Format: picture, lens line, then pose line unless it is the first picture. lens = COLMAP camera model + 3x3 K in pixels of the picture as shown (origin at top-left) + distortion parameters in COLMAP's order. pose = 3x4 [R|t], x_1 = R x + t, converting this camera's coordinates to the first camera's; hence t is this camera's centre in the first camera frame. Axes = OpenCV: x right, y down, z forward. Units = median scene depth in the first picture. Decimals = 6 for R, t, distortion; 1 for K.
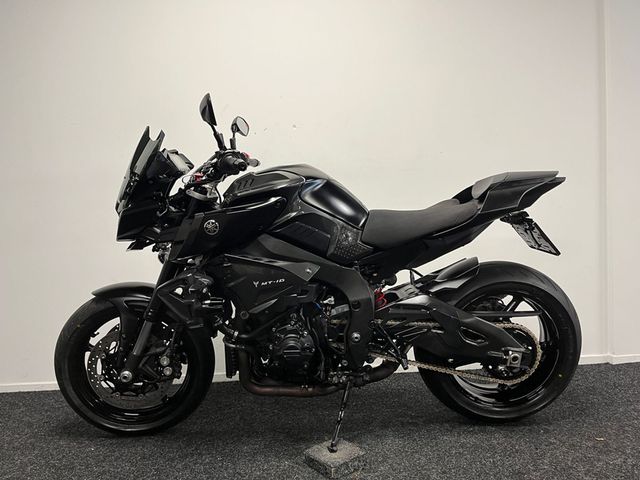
lens RADIAL K [[488.8, 0, 321.0], [0, 488.8, 240.6], [0, 0, 1]] dist [0.078592, -0.098660]
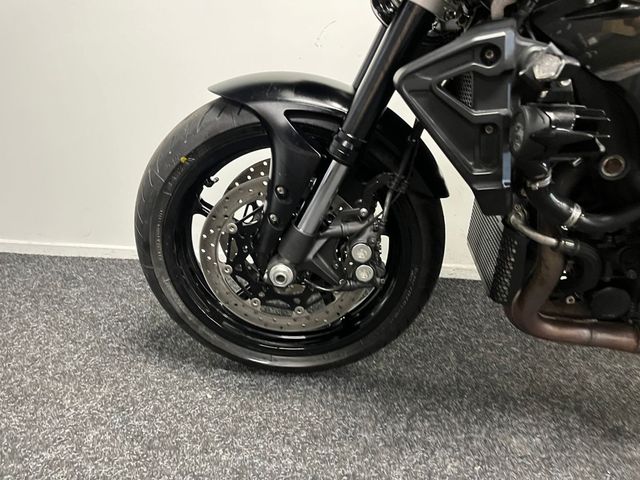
lens RADIAL K [[488.8, 0, 325.2], [0, 488.8, 234.4], [0, 0, 1]] dist [0.078592, -0.098660]
pose [[0.991180, 0.099543, -0.087483, -0.311638], [-0.073752, 0.962807, 0.259929, 0.110561], [0.110103, -0.251184, 0.961657, 0.558047]]
